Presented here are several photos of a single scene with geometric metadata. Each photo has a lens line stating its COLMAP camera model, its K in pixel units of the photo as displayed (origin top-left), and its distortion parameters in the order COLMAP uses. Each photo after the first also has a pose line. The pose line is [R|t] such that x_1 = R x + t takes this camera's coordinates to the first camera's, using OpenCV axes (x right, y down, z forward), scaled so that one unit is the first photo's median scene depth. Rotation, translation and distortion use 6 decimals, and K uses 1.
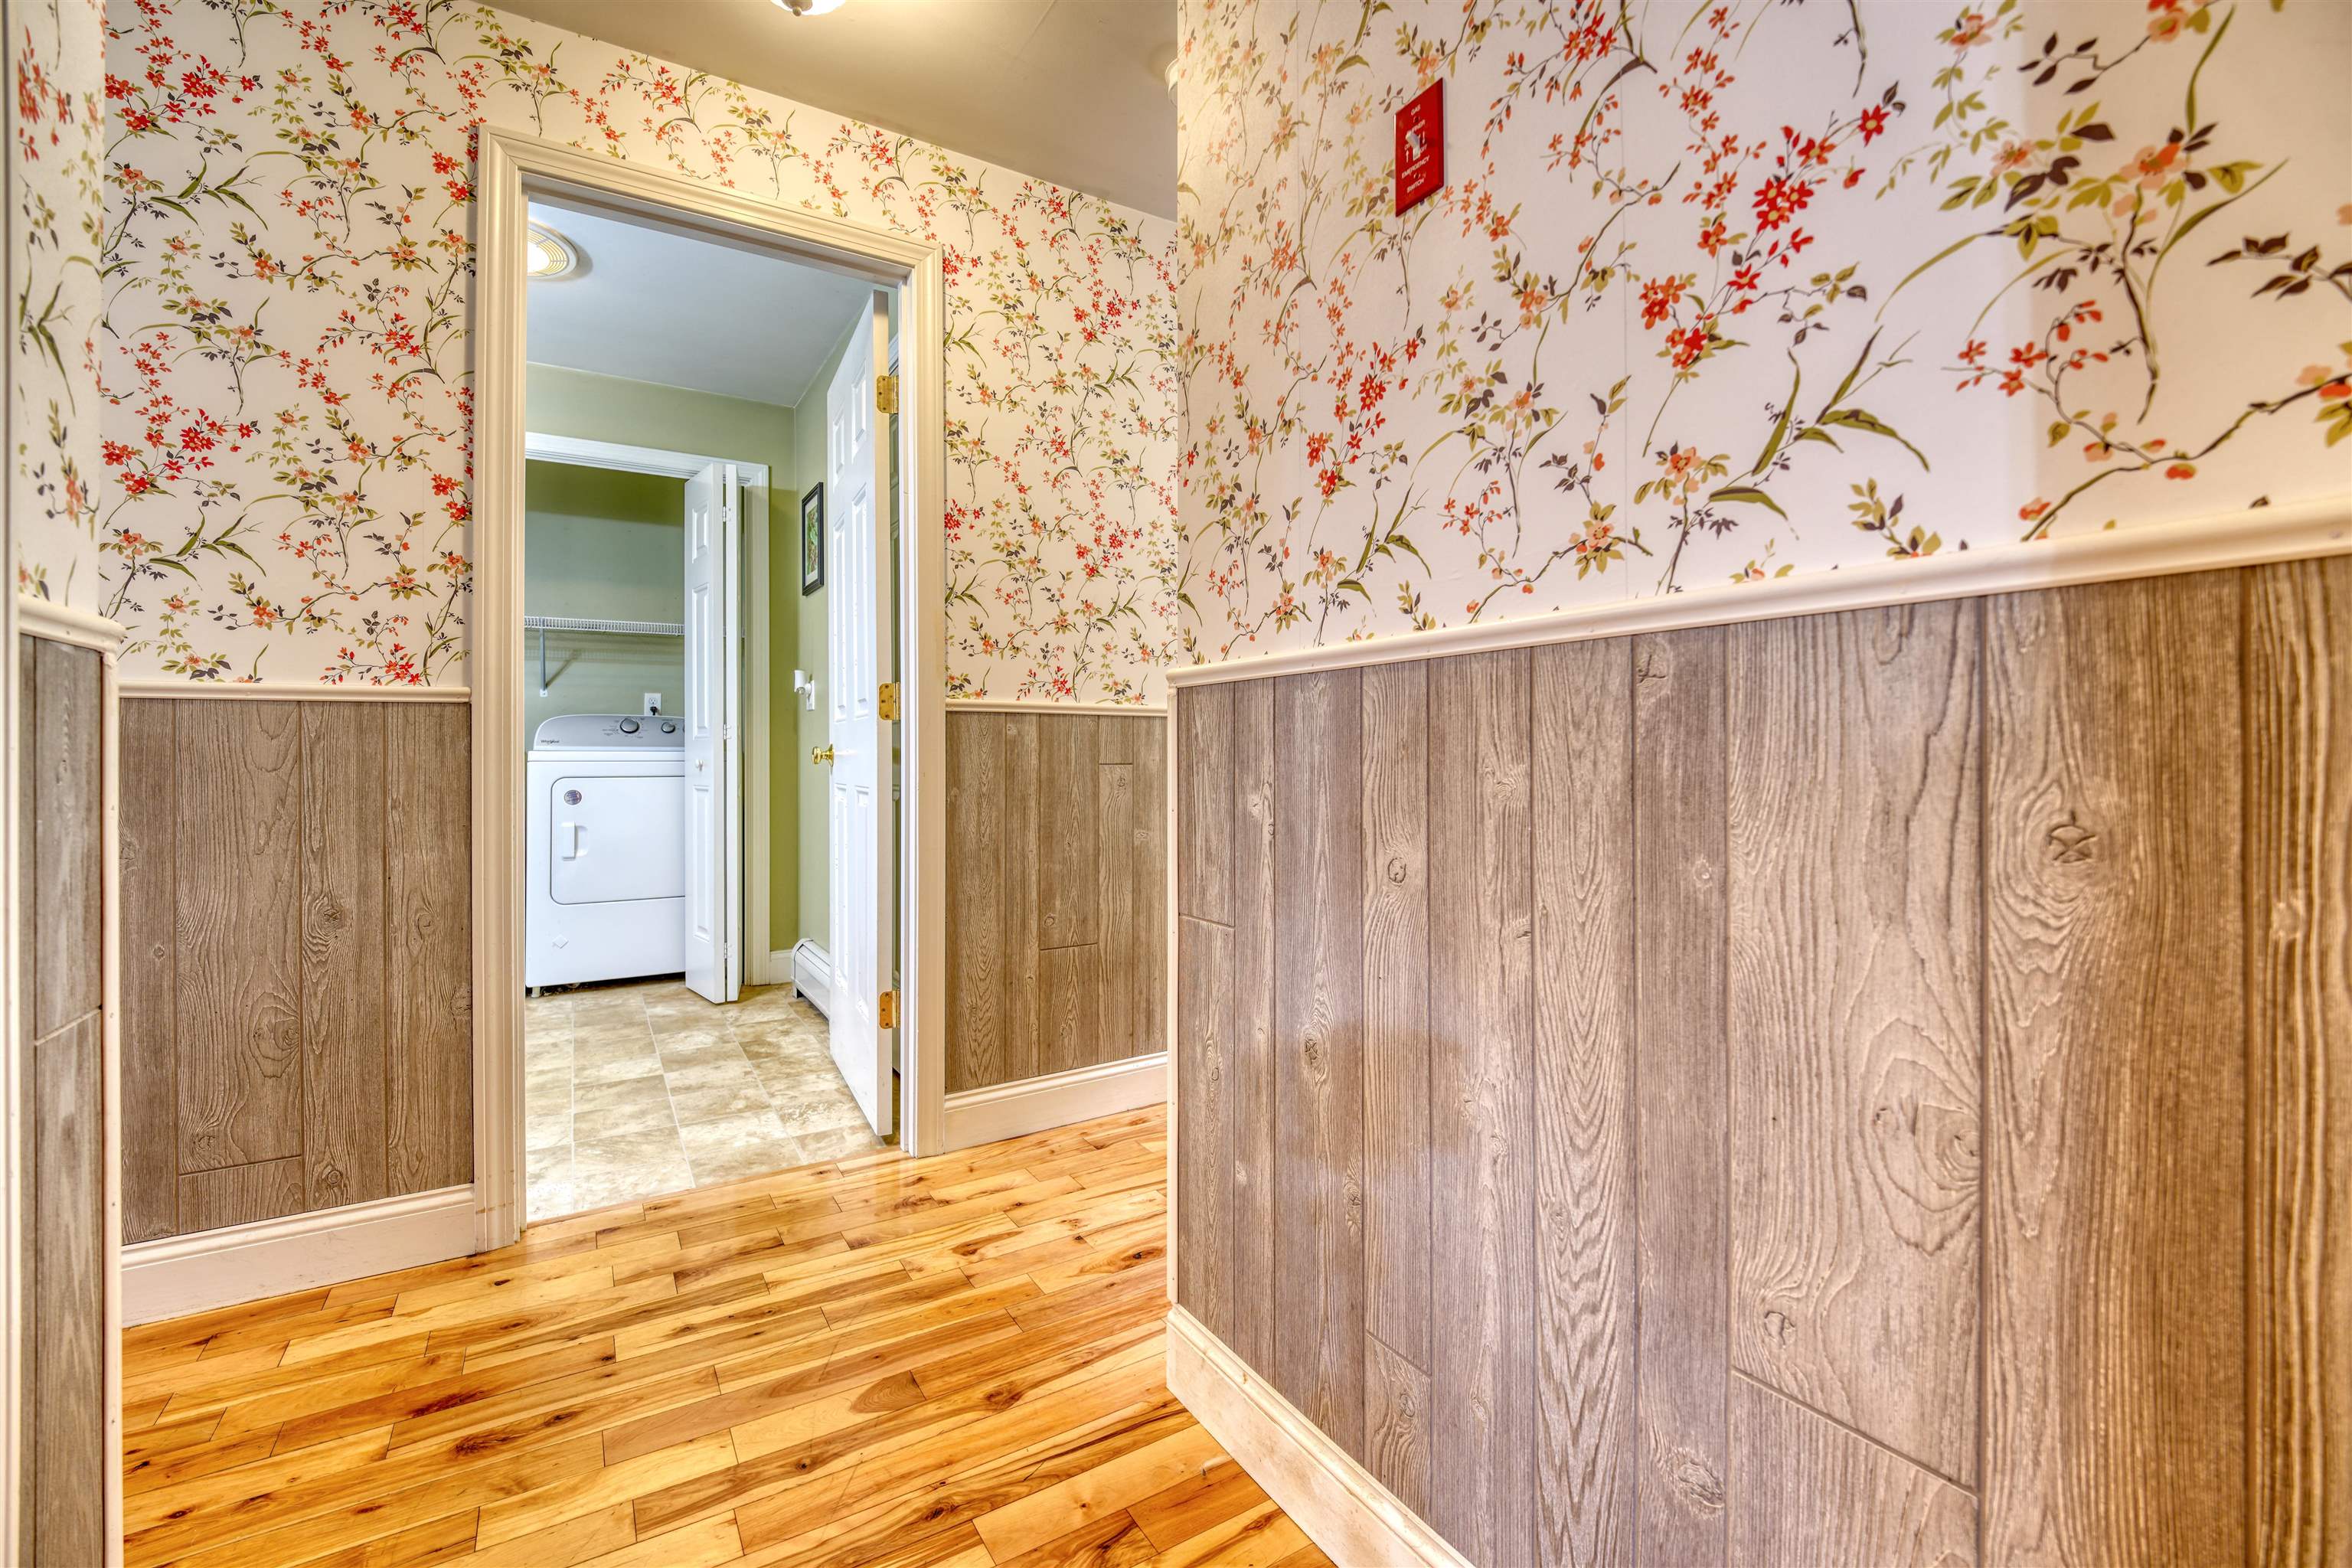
lens RADIAL K [[966.6, 0, 1206.0], [0, 966.6, 756.2], [0, 0, 1]] dist [-0.002465, -0.005686]
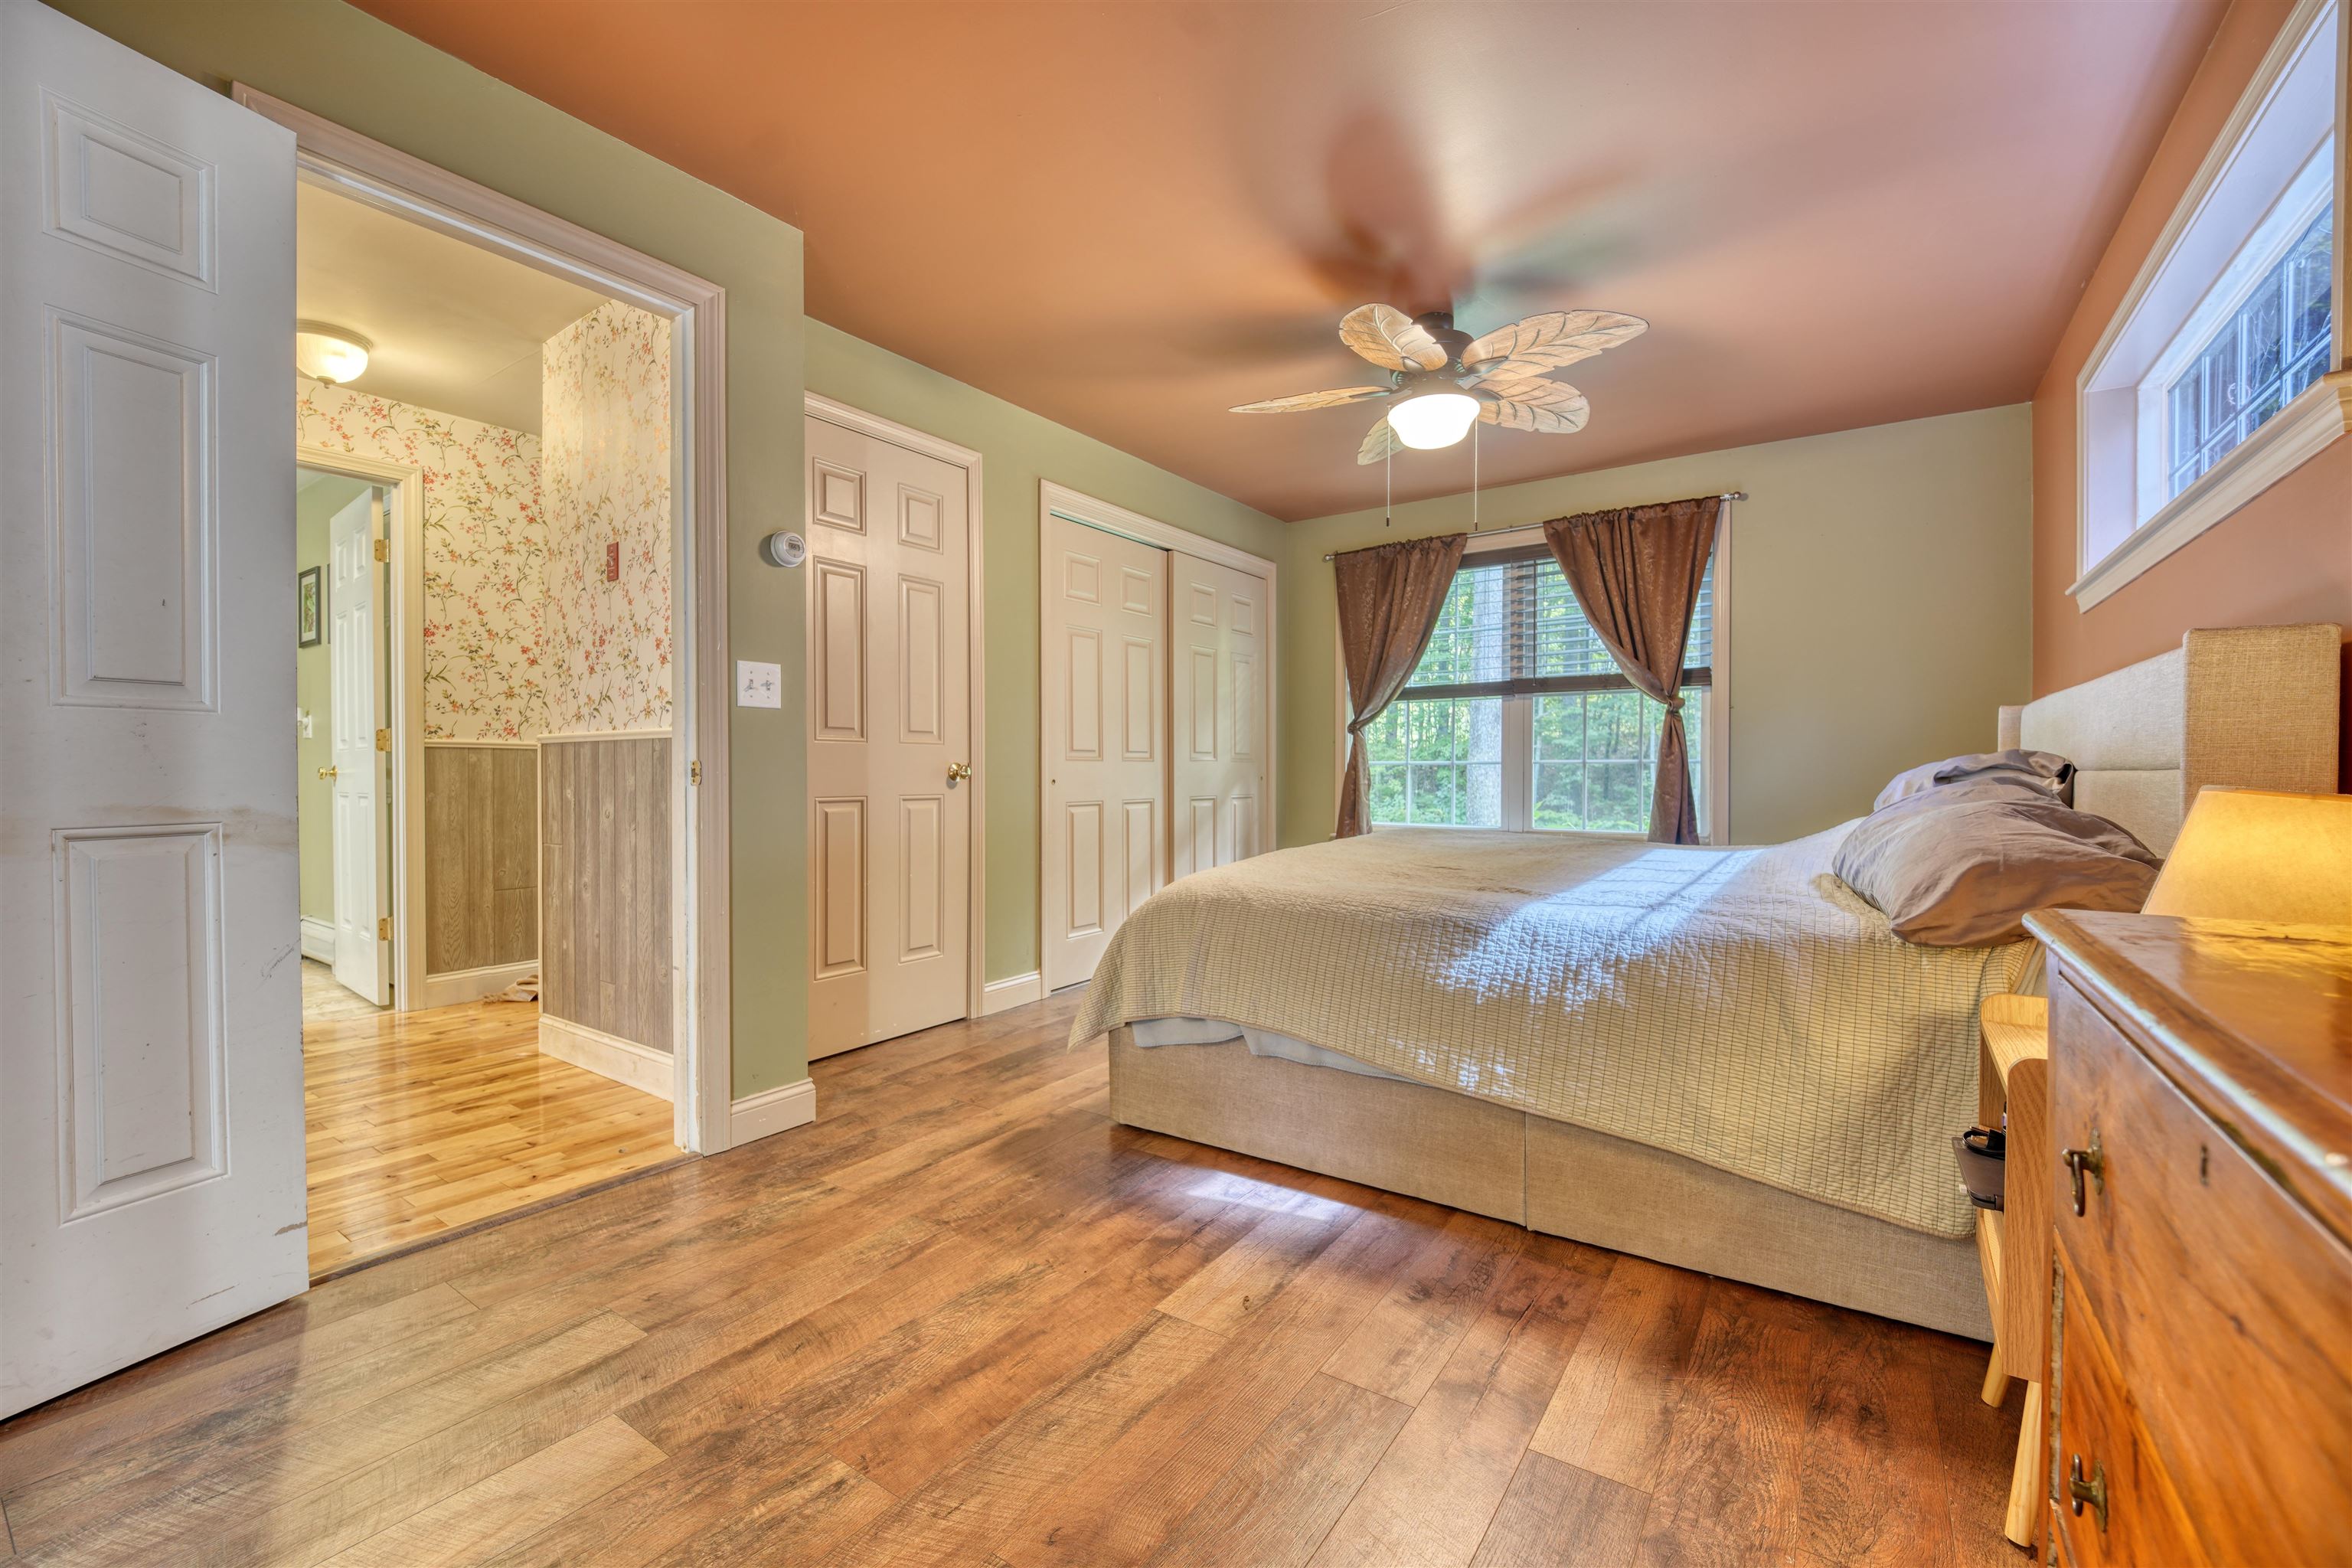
lens RADIAL K [[966.6, 0, 1174.9], [0, 966.6, 785.0], [0, 0, 1]] dist [-0.002465, -0.005686]
pose [[0.928927, -0.000549, 0.370263, 0.577101], [-0.002725, 0.999962, 0.008319, 0.003929], [-0.370253, -0.008737, 0.928890, -1.863031]]
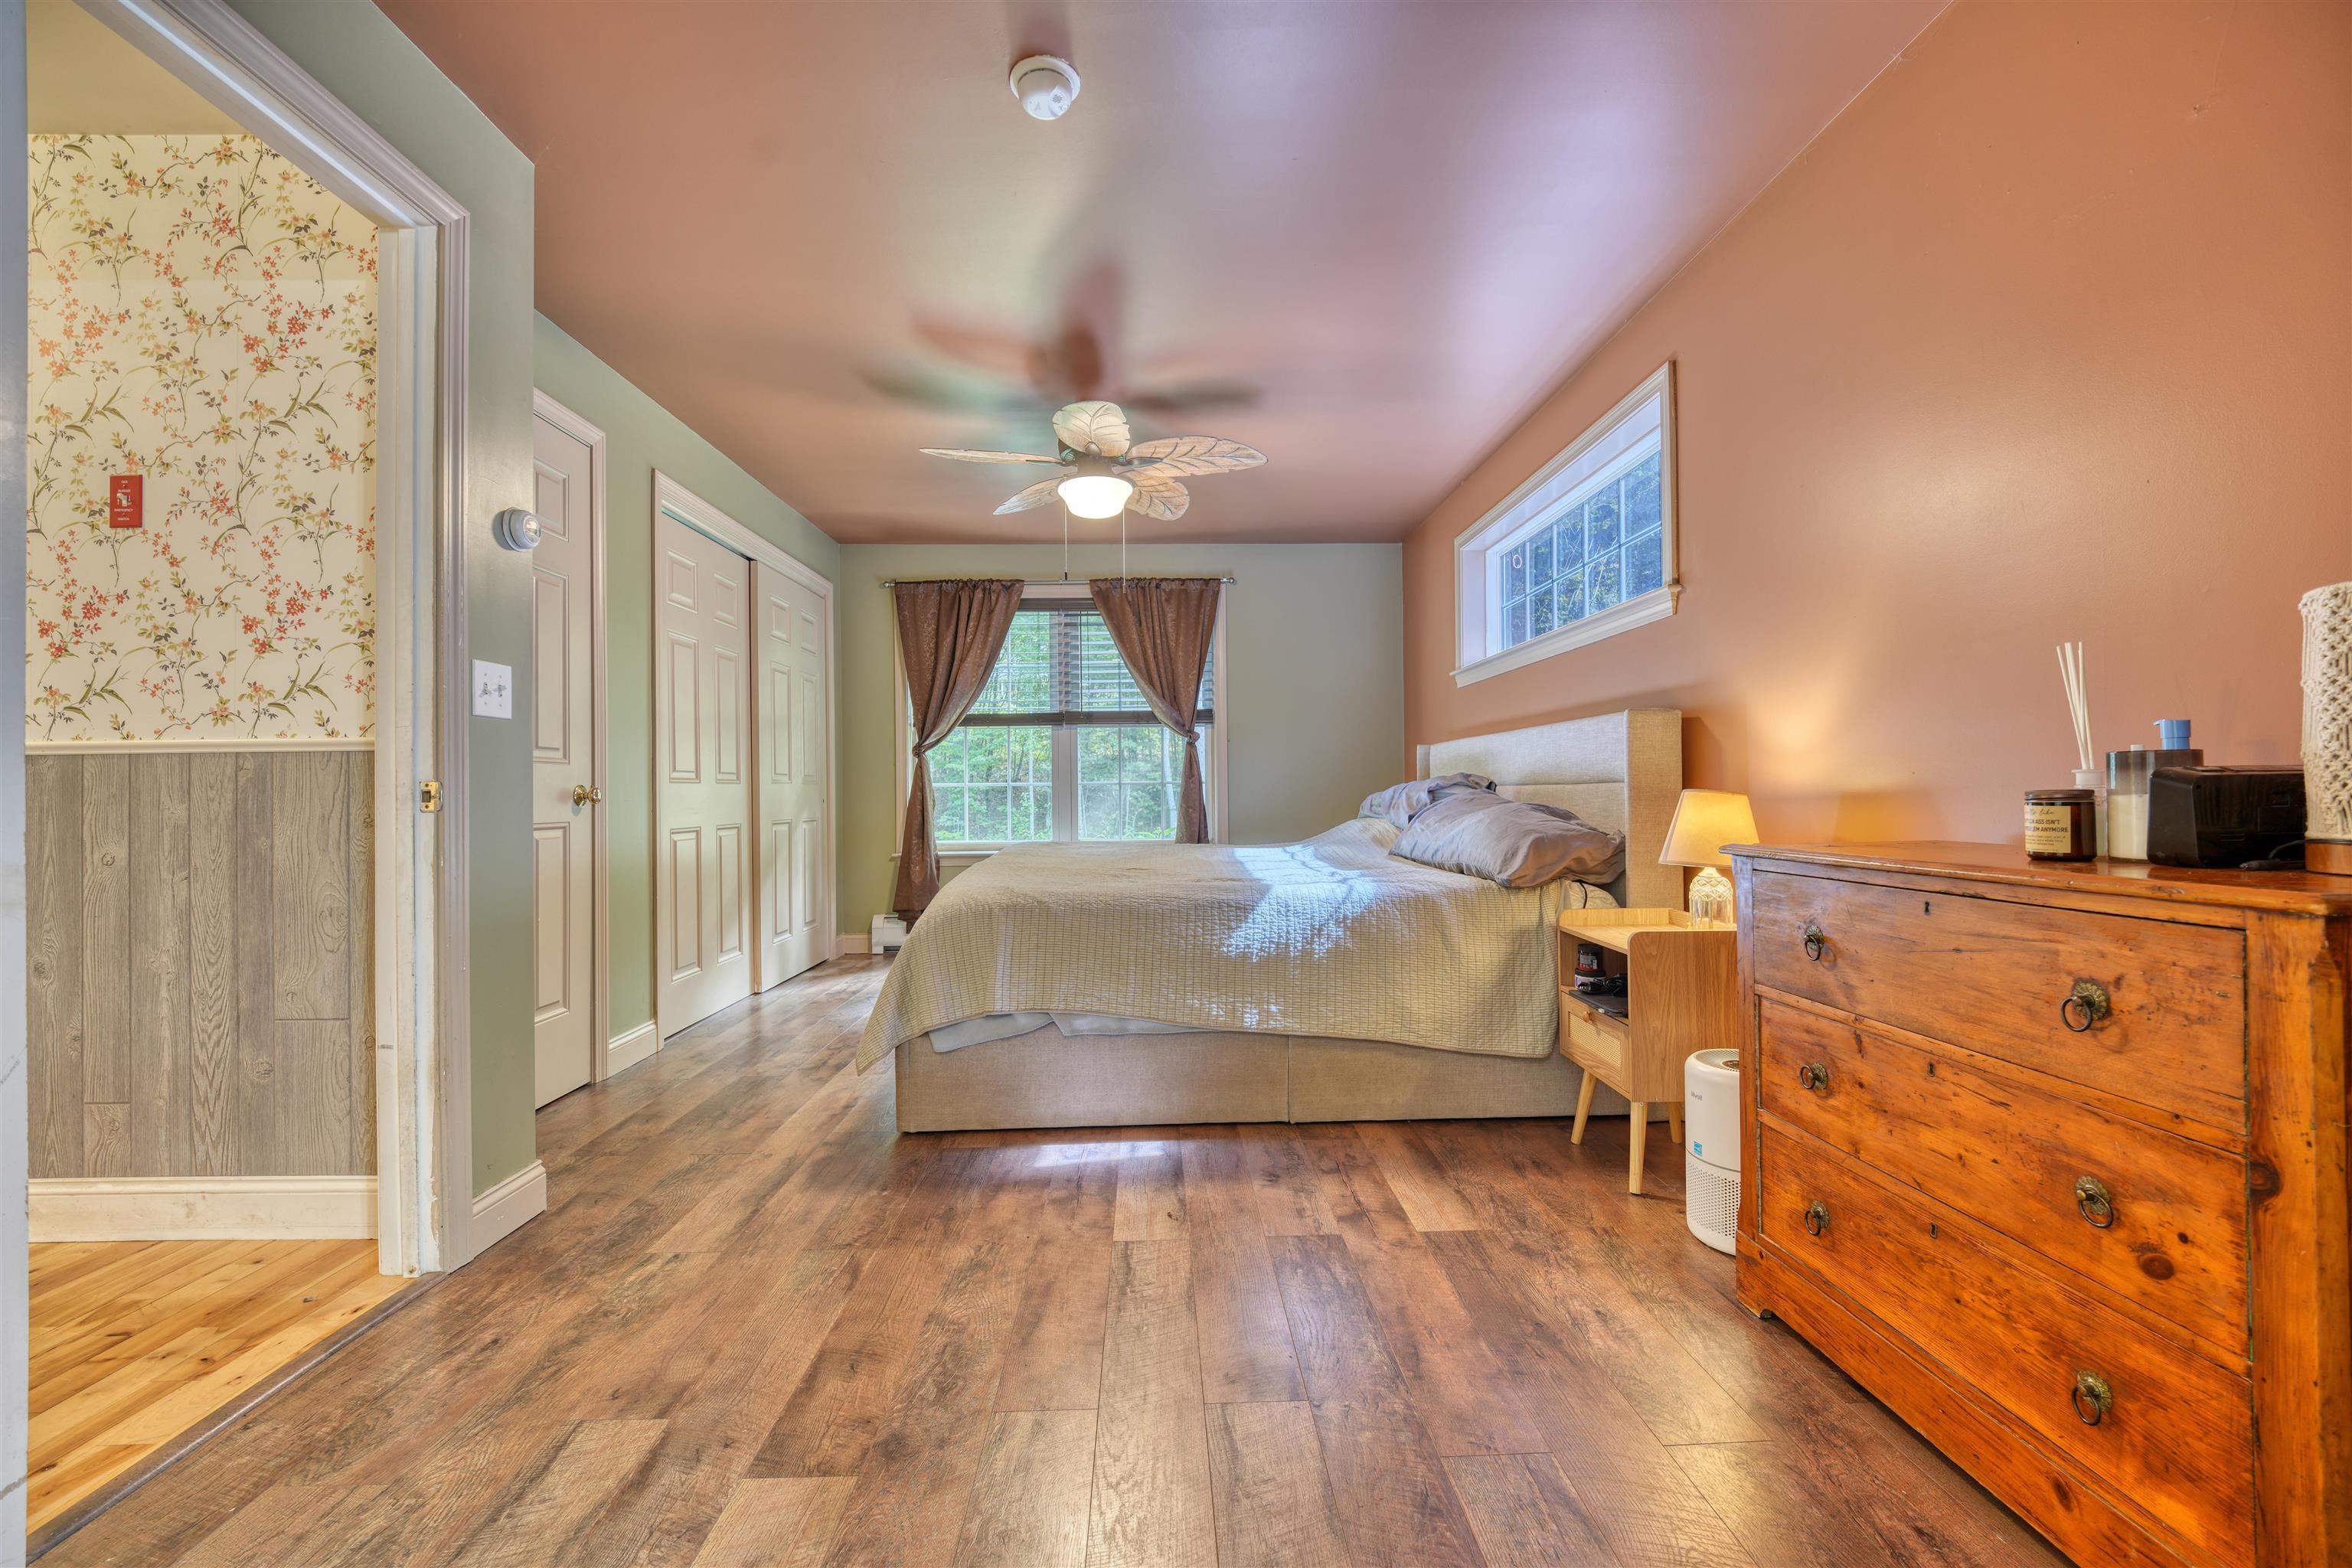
lens RADIAL K [[966.6, 0, 1177.4], [0, 966.6, 784.4], [0, 0, 1]] dist [-0.002465, -0.005686]
pose [[0.528420, 0.006594, 0.848957, -0.250806], [0.011726, 0.999818, -0.015065, 0.016101], [-0.848902, 0.017915, 0.528247, -1.556411]]
